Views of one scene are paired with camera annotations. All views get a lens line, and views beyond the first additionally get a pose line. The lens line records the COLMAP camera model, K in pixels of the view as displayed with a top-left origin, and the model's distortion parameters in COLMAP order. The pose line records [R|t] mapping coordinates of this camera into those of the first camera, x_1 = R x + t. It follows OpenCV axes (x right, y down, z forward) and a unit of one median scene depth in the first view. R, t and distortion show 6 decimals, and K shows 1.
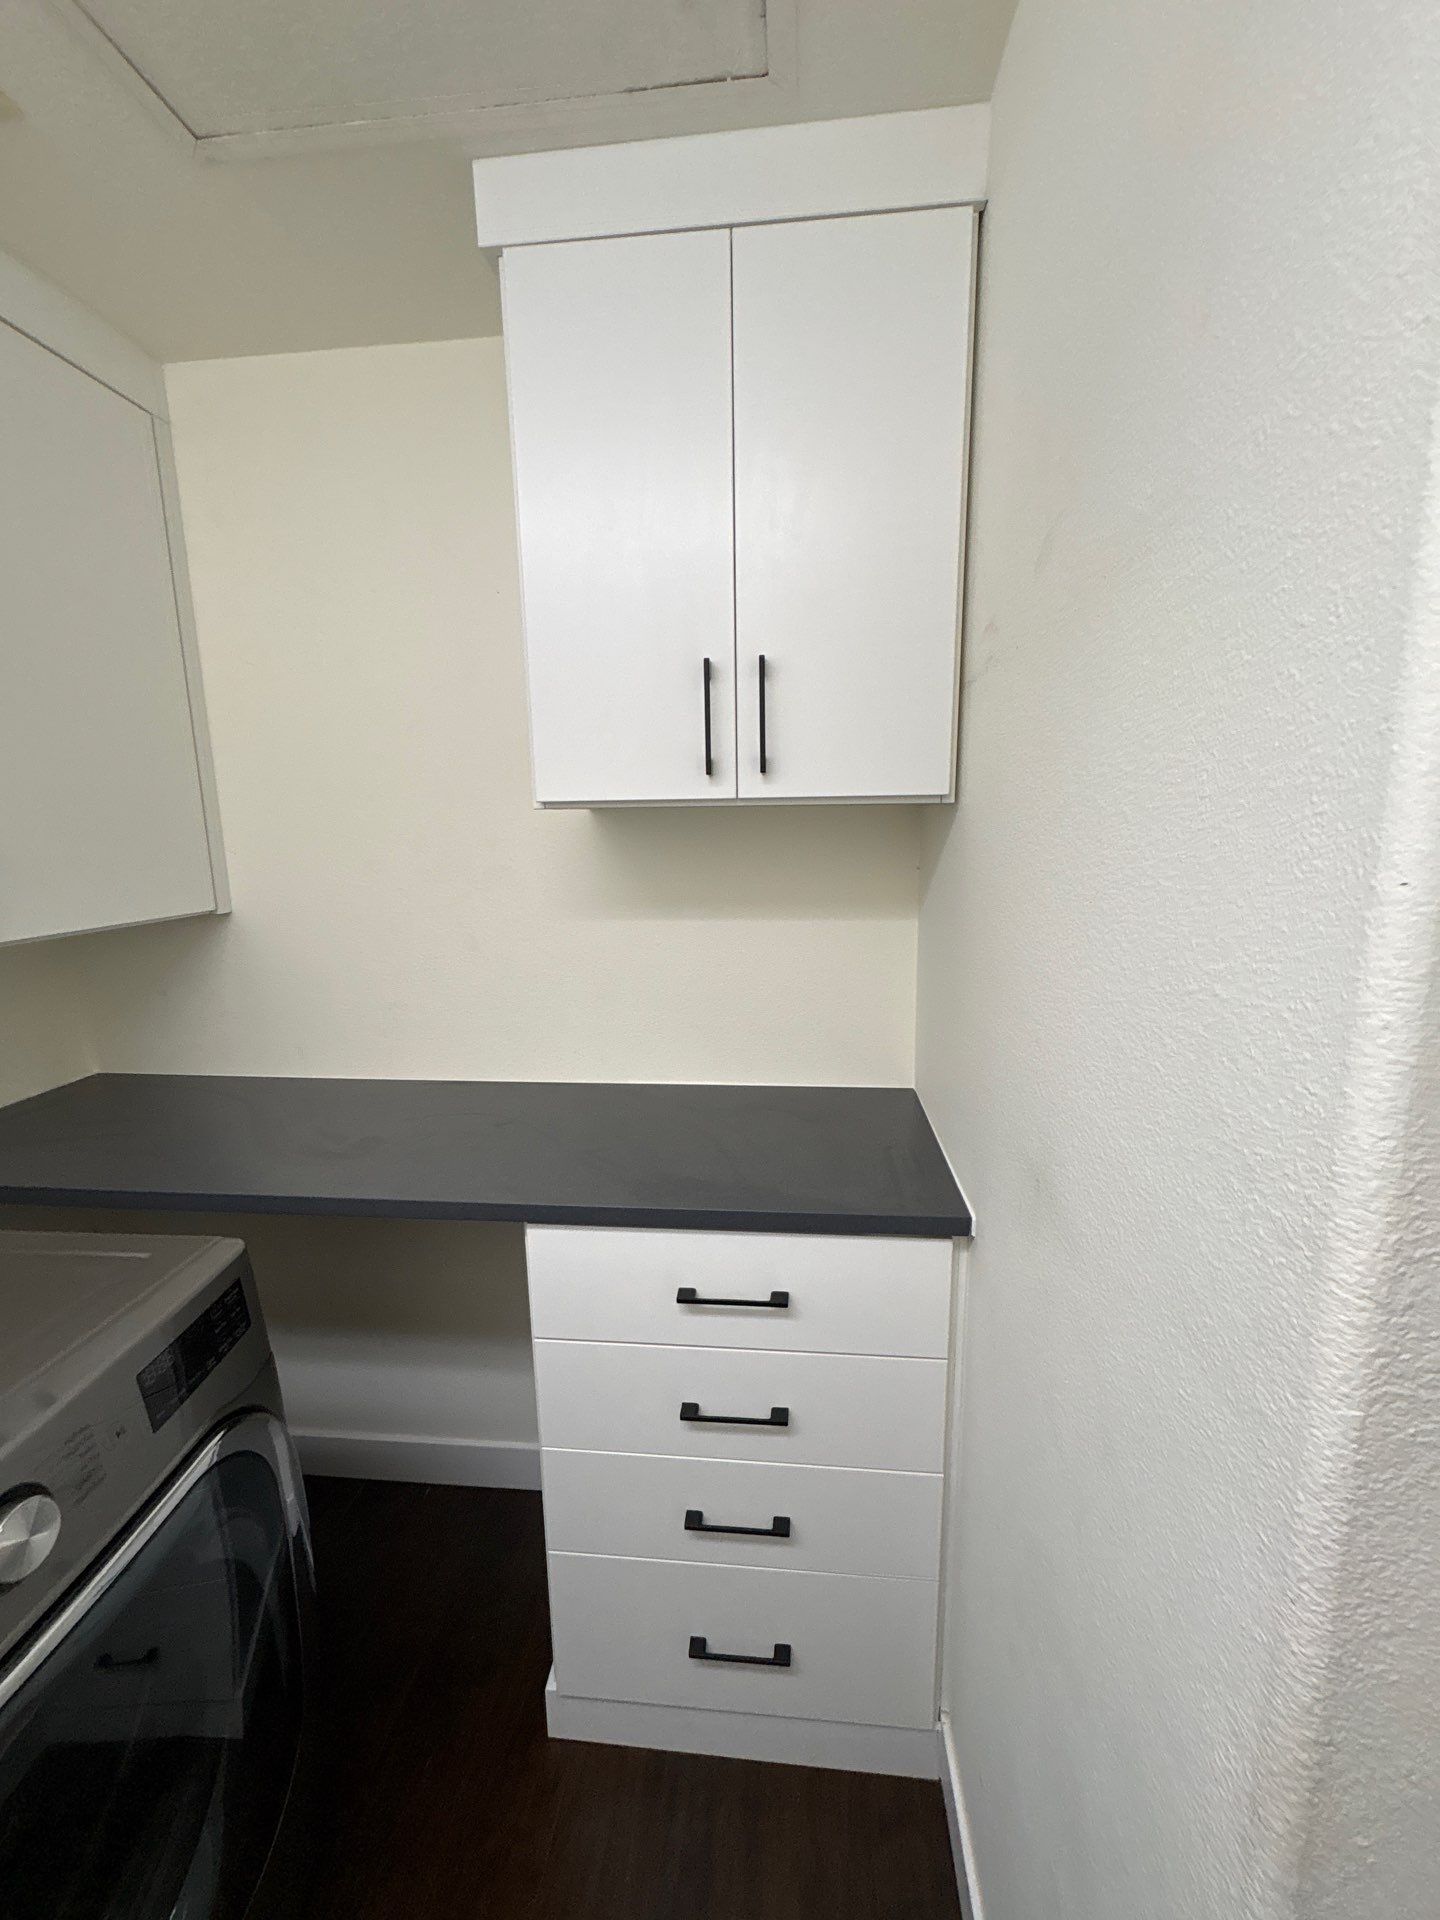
lens RADIAL K [[764.4, 0, 720.0], [0, 764.4, 960.0], [0, 0, 1]] dist [-0.000423, -0.000054]
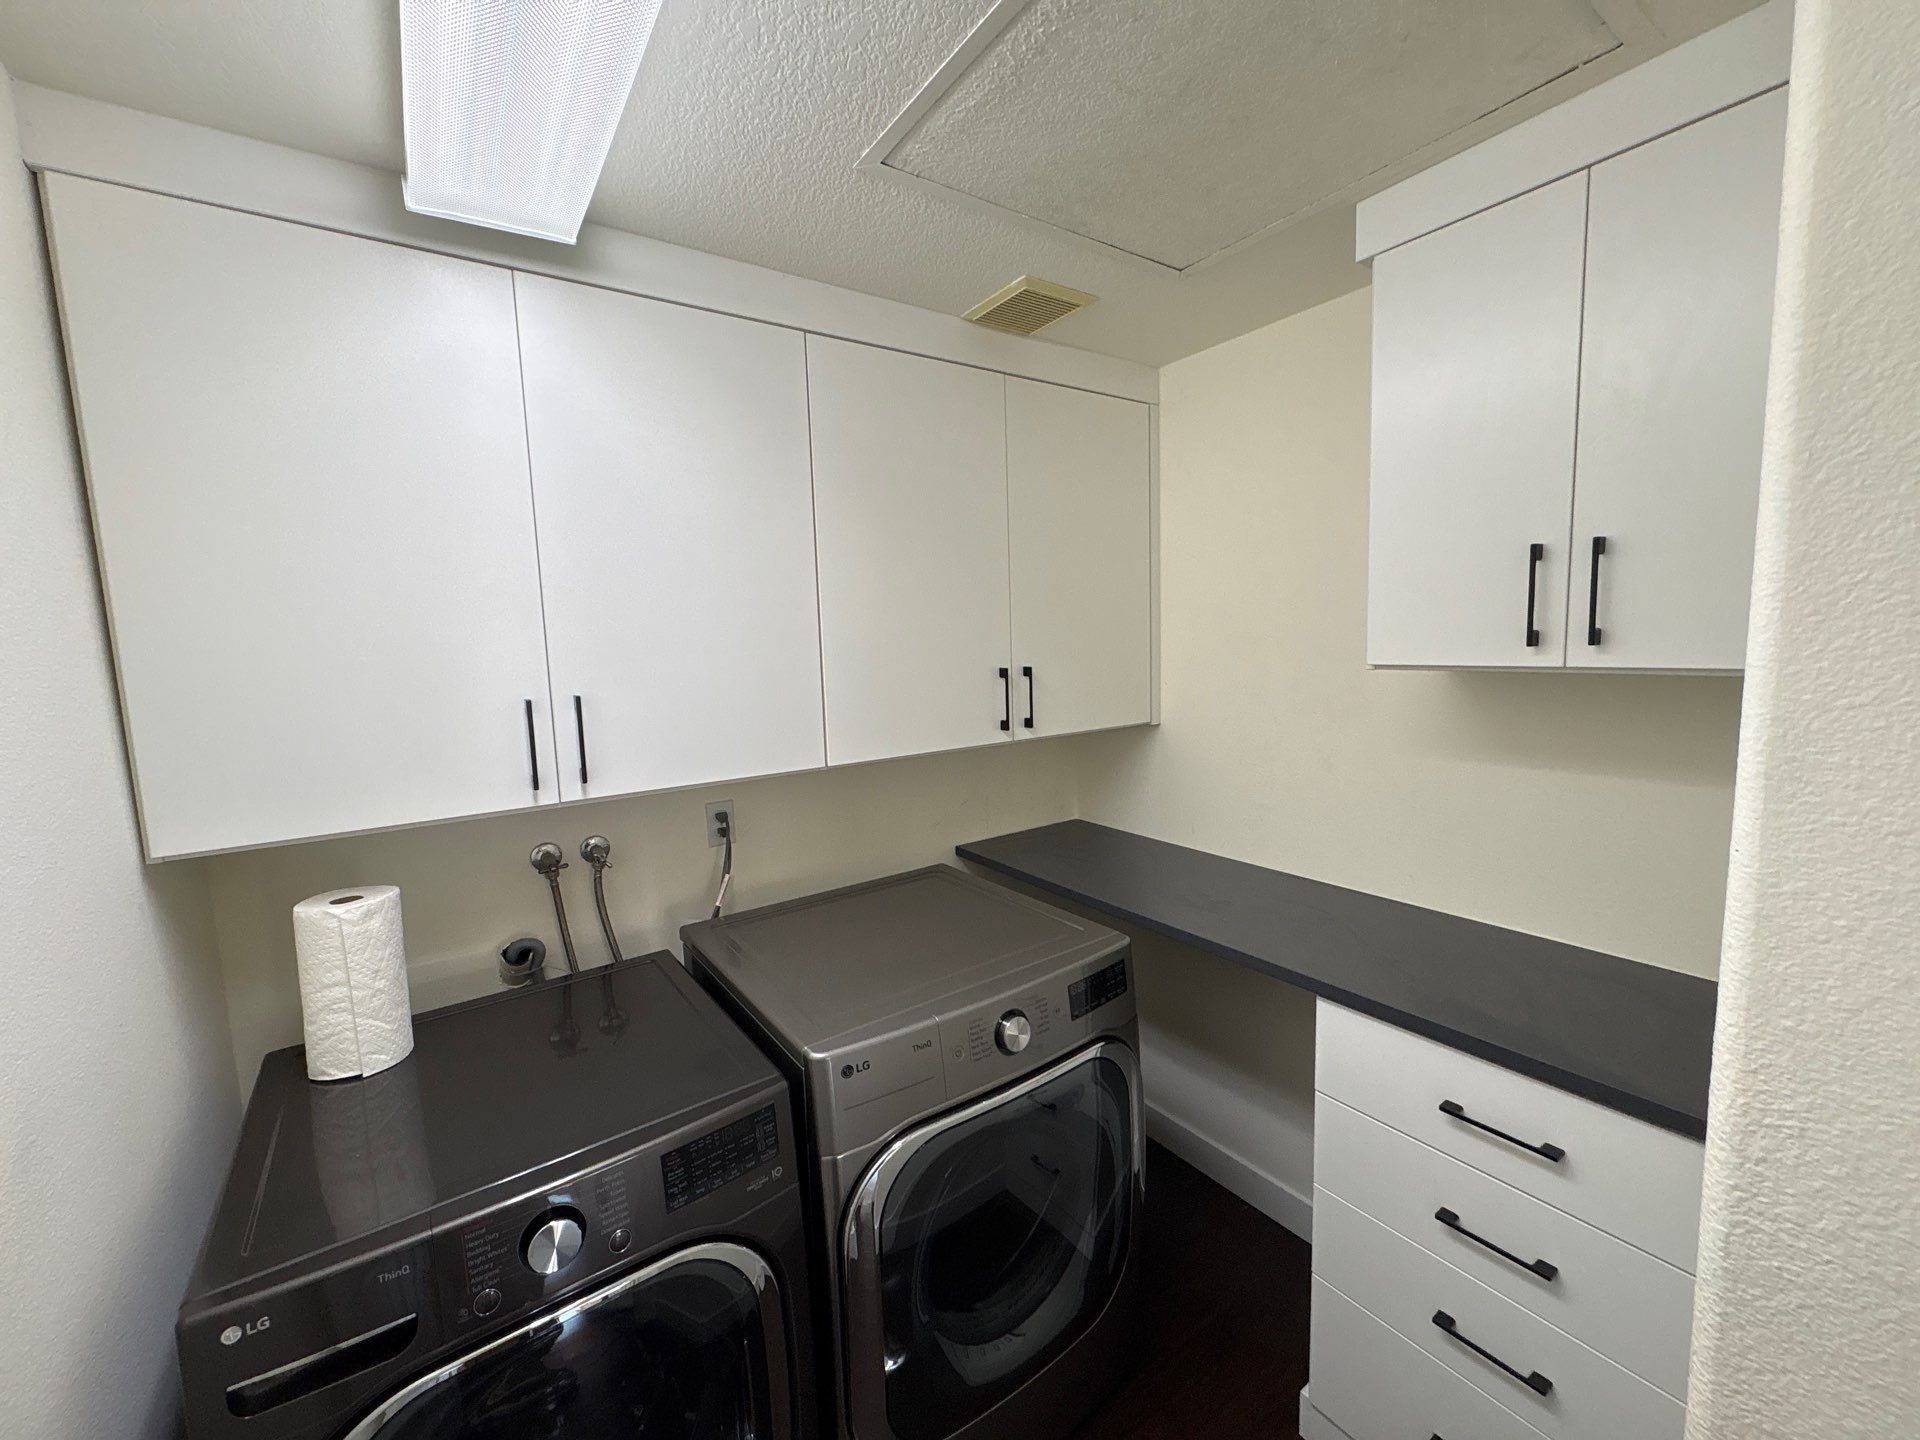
lens RADIAL K [[764.4, 0, 960.0], [0, 764.4, 720.0], [0, 0, 1]] dist [-0.000423, -0.000054]
pose [[0.649484, 0.078164, -0.756347, 0.316661], [-0.110986, 0.993794, 0.007398, -0.060559], [0.752232, 0.079139, 0.654128, -0.349066]]
